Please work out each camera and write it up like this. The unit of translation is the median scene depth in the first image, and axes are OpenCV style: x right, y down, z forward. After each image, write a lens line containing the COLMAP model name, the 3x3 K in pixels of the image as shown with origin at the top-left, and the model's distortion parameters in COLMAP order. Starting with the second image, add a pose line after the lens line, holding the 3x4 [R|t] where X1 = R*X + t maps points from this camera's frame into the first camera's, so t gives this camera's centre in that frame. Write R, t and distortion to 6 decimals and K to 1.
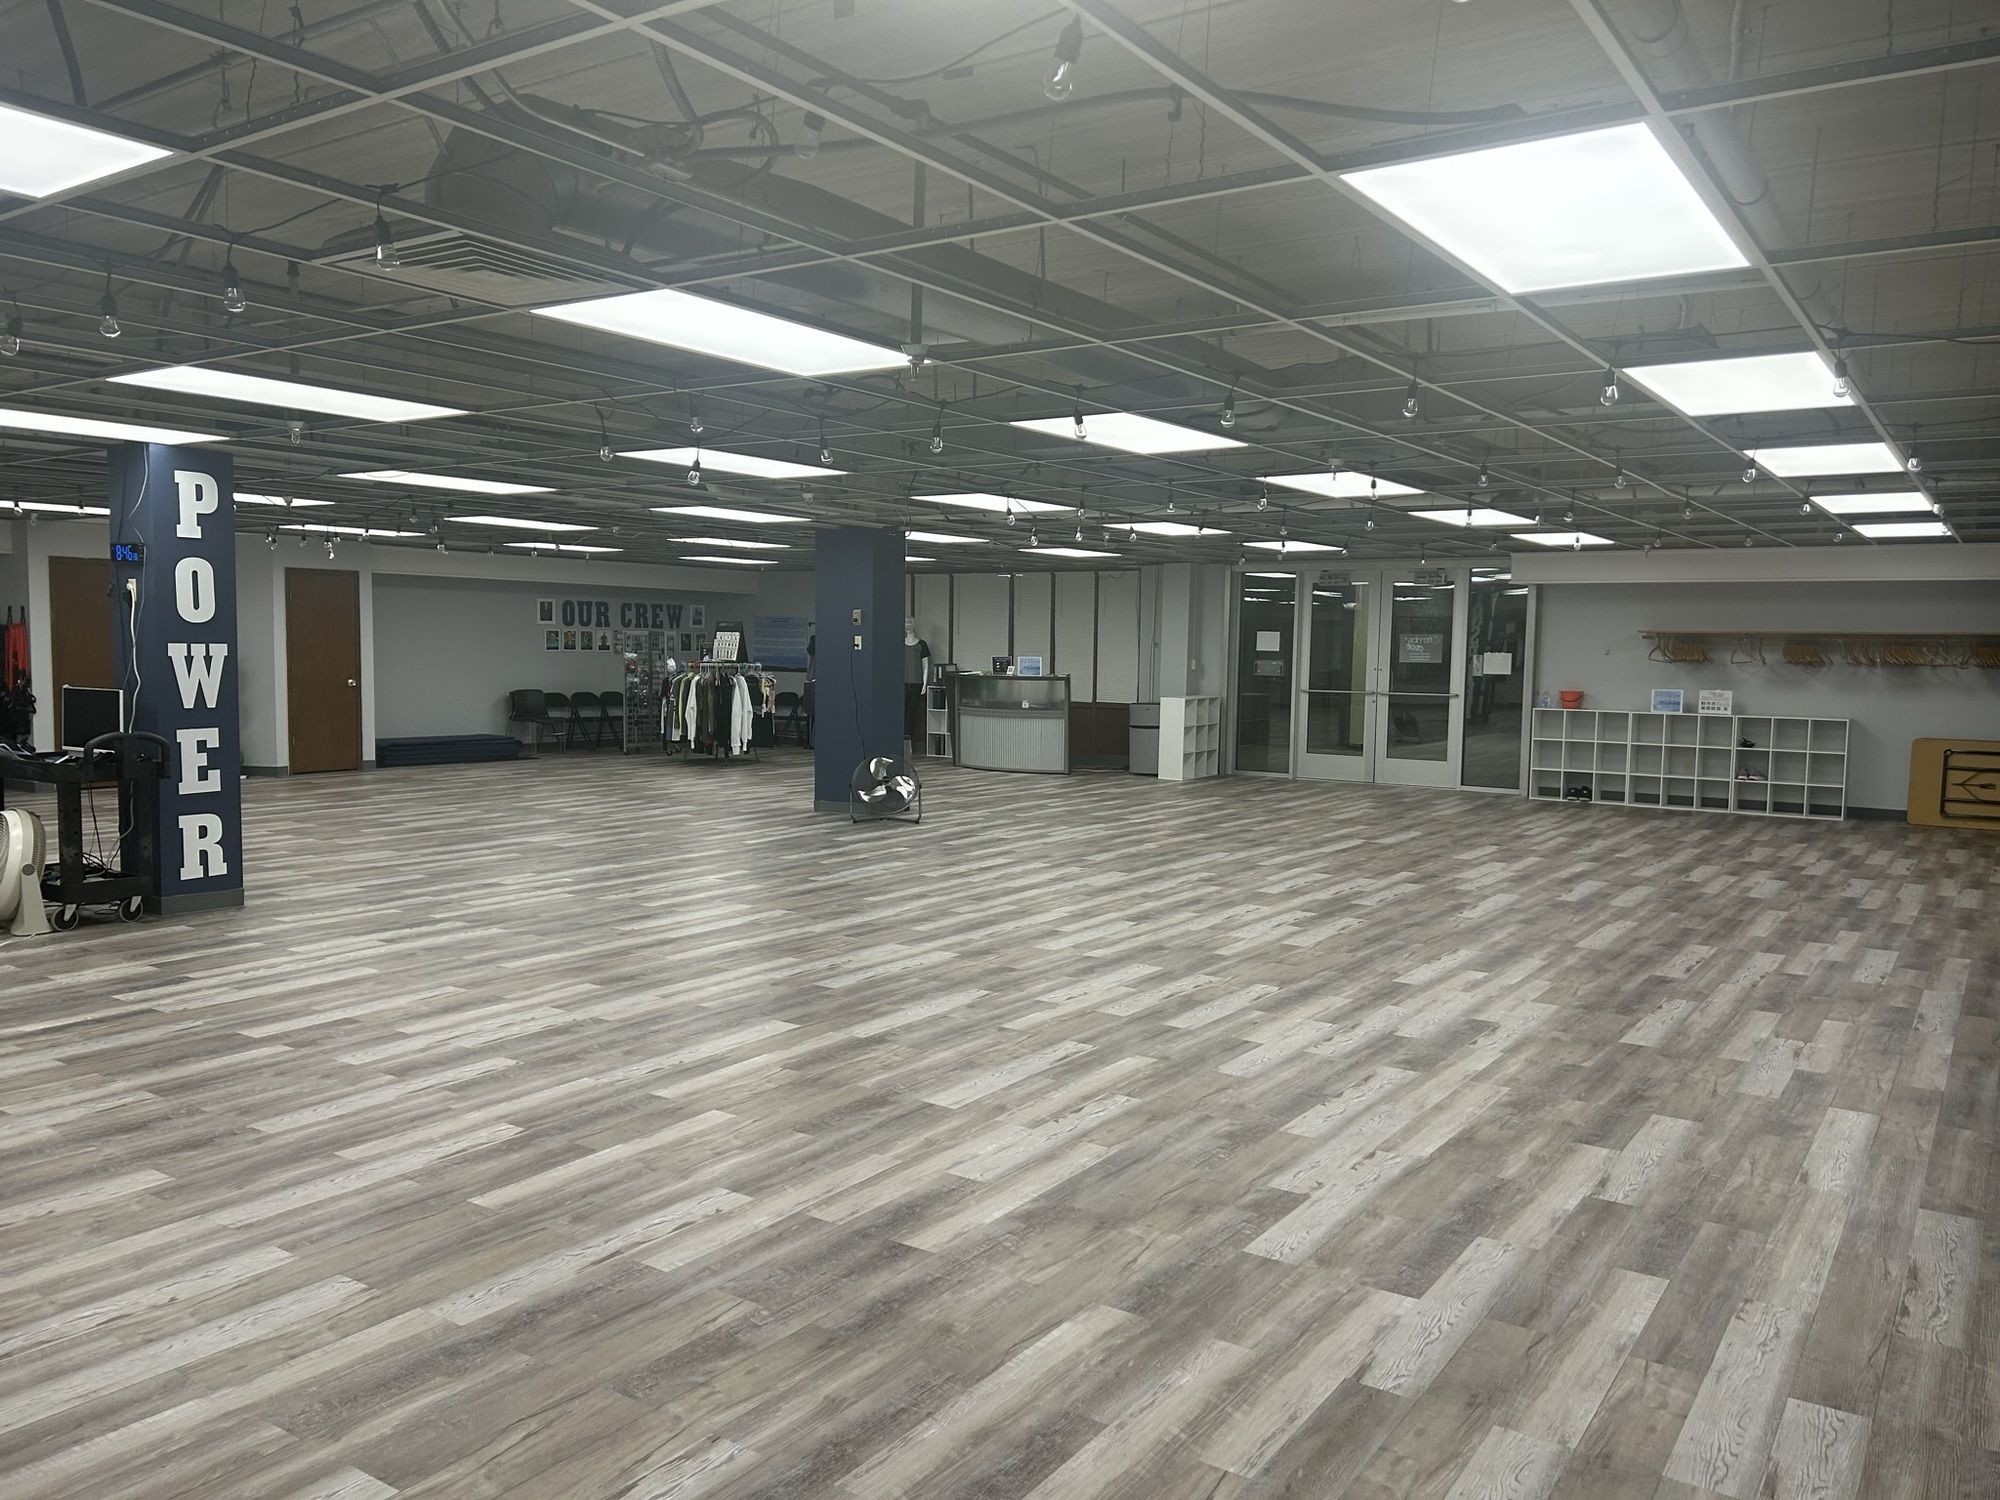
lens RADIAL K [[1490.7, 0, 1010.3], [0, 1490.7, 766.7], [0, 0, 1]] dist [0.078185, -0.090051]
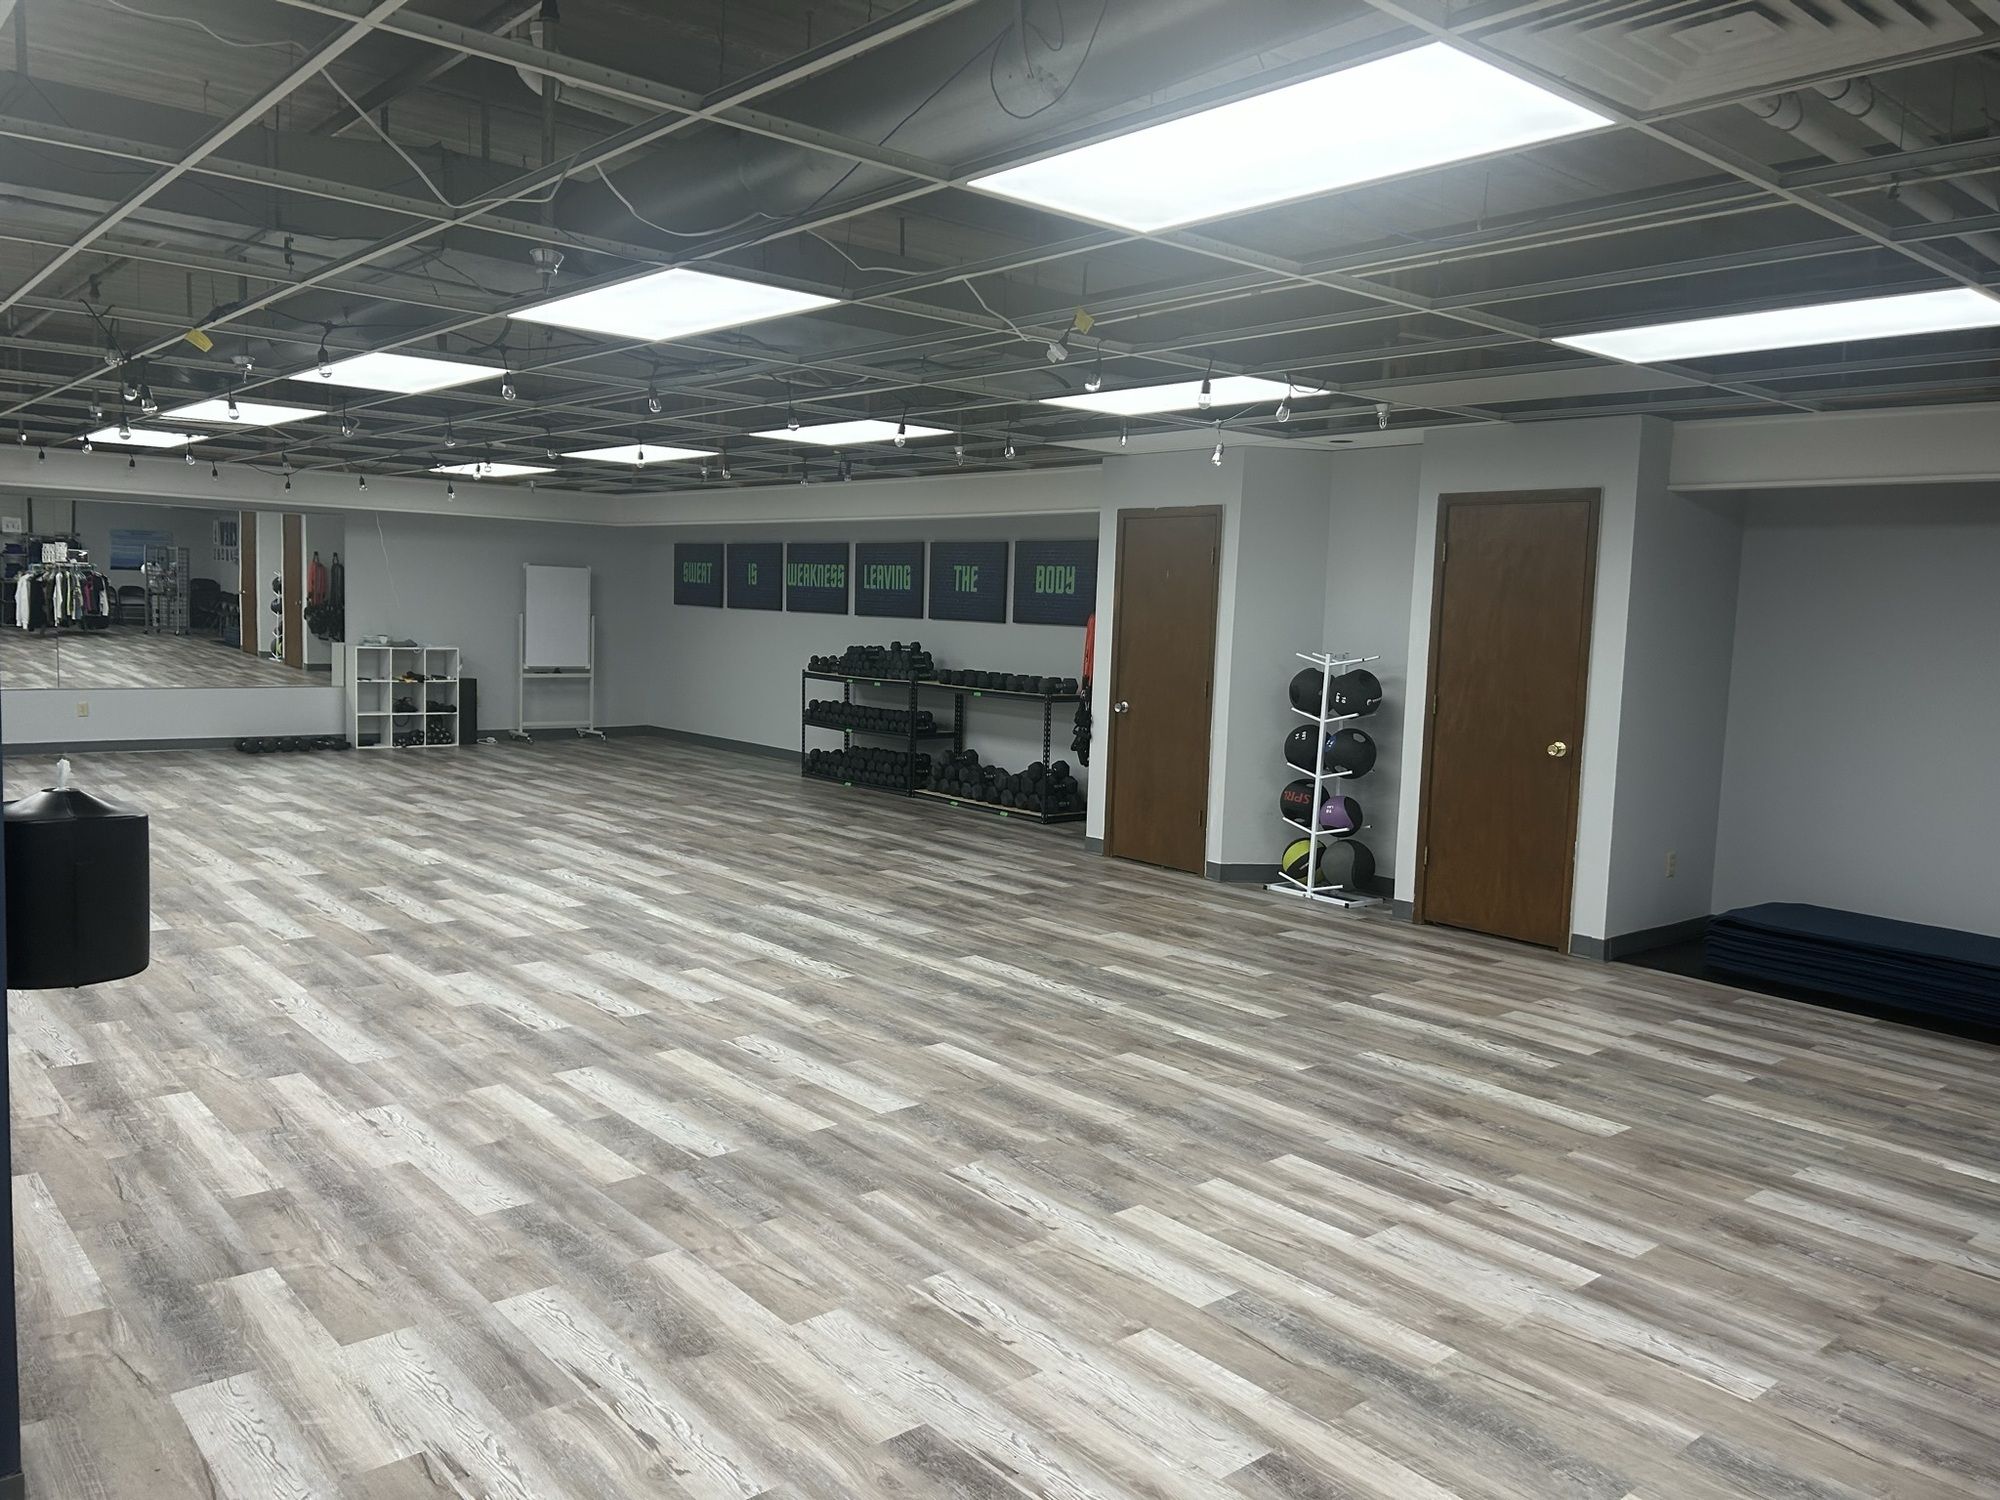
lens RADIAL K [[1490.7, 0, 972.8], [0, 1490.7, 762.0], [0, 0, 1]] dist [0.078185, -0.090051]
pose [[-0.266597, 0.076015, -0.960806, 0.063677], [-0.121695, 0.986252, 0.111795, -0.213293], [0.956094, 0.146729, -0.253681, 2.524679]]
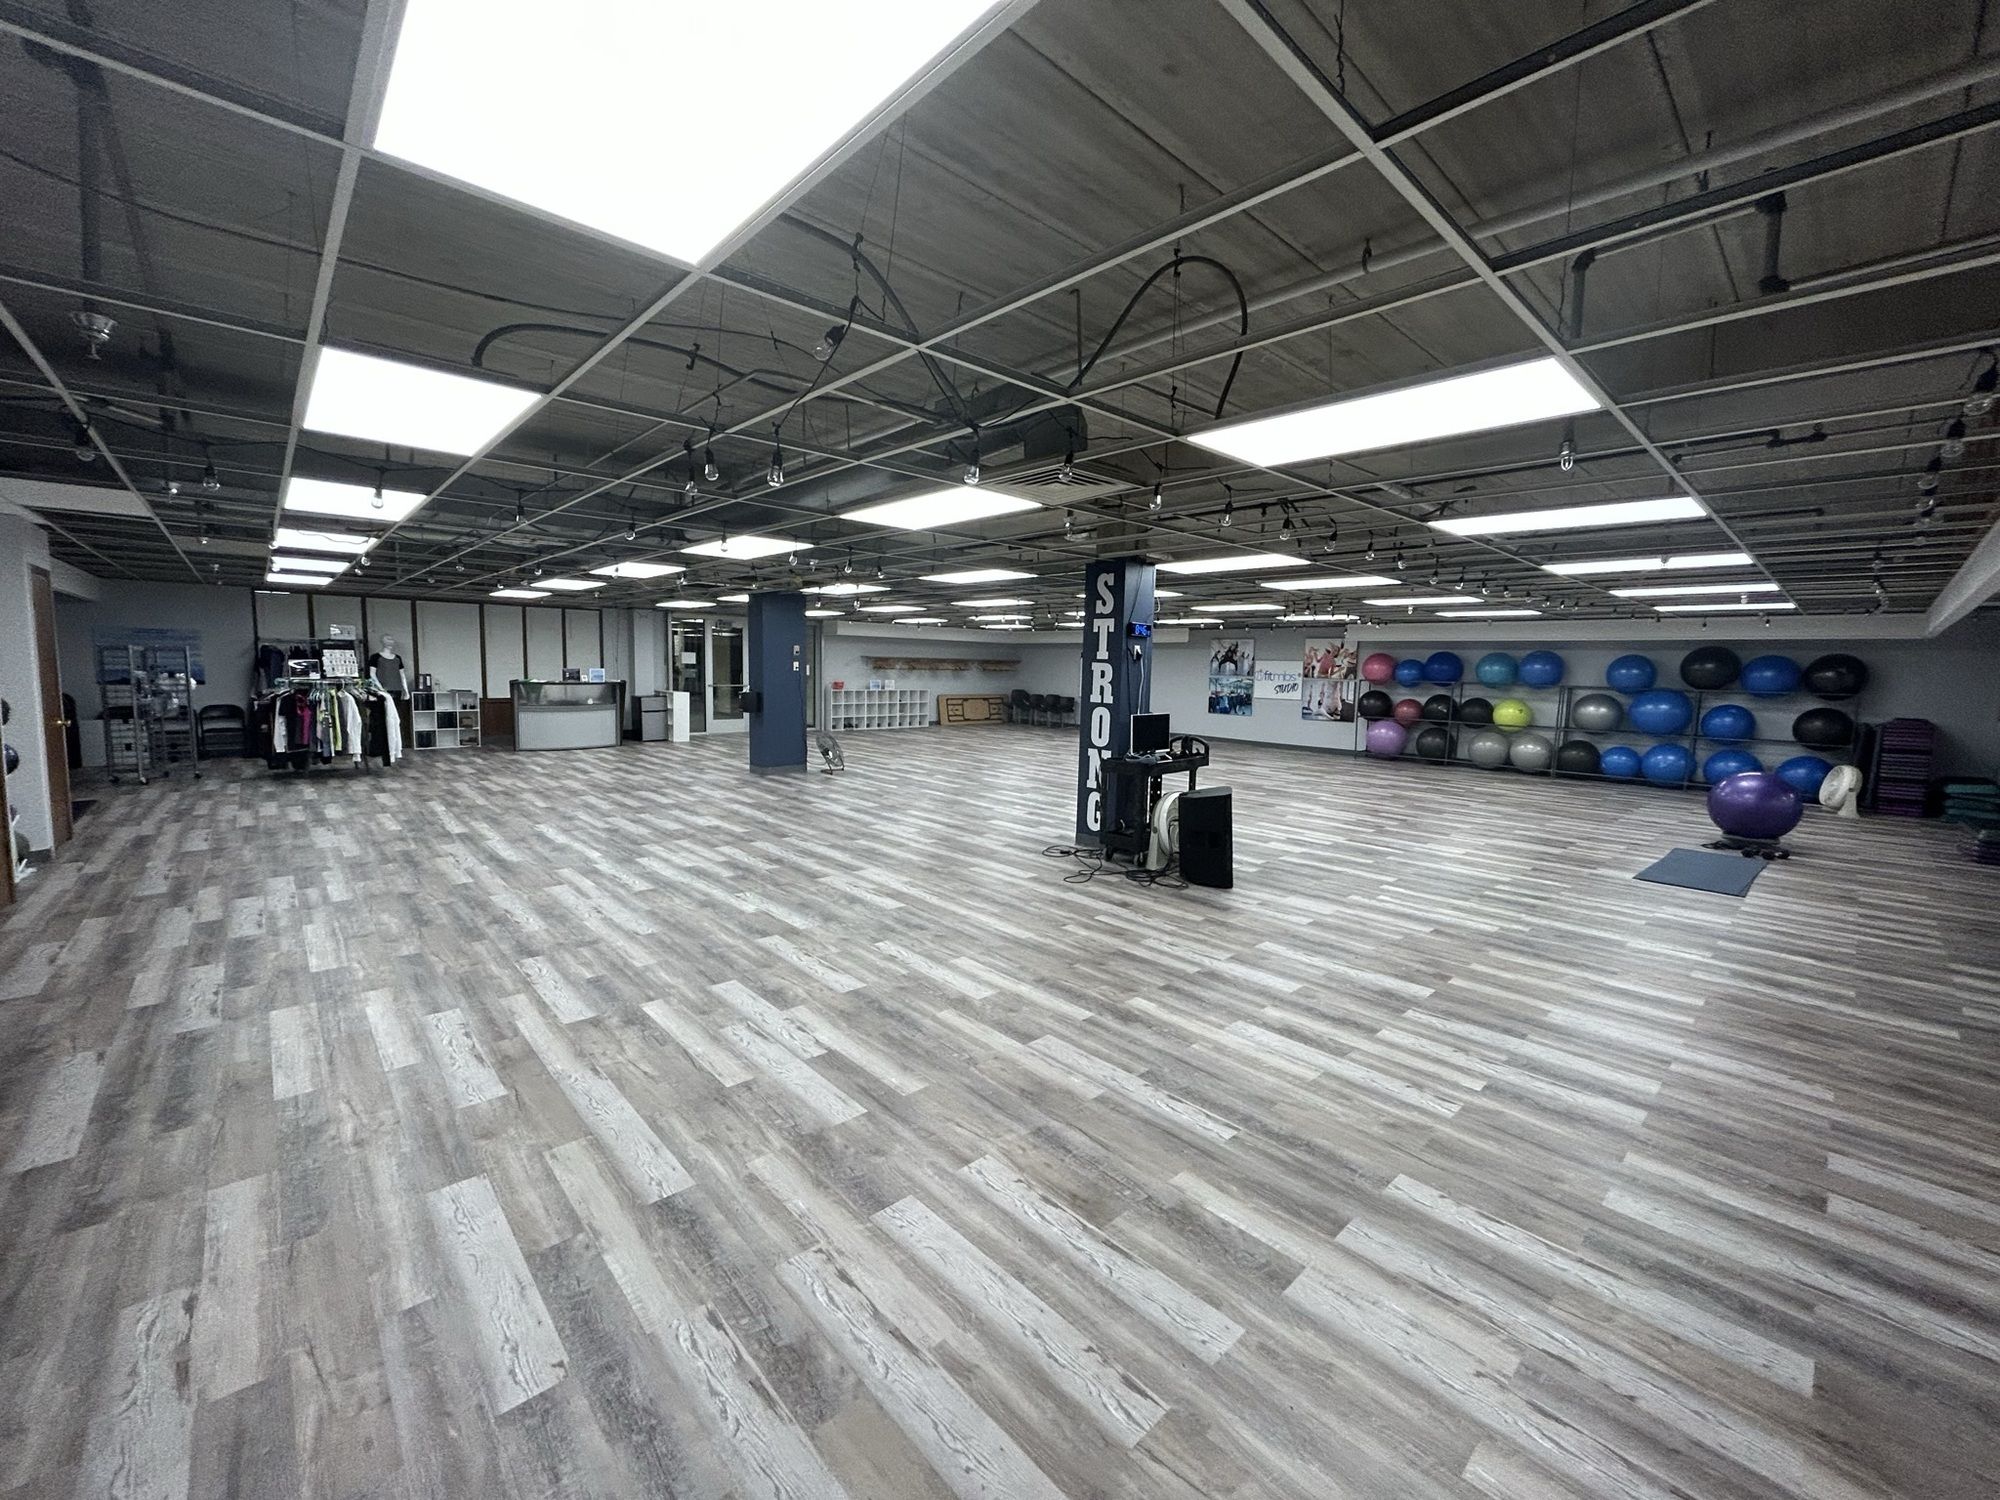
lens RADIAL K [[803.1, 0, 994.7], [0, 803.1, 745.3], [0, 0, 1]] dist [0.001347, -0.000193]
pose [[0.224780, -0.108349, 0.968367, -1.894686], [0.062608, 0.993351, 0.096612, -0.143431], [-0.972396, 0.038911, 0.230069, 1.238374]]
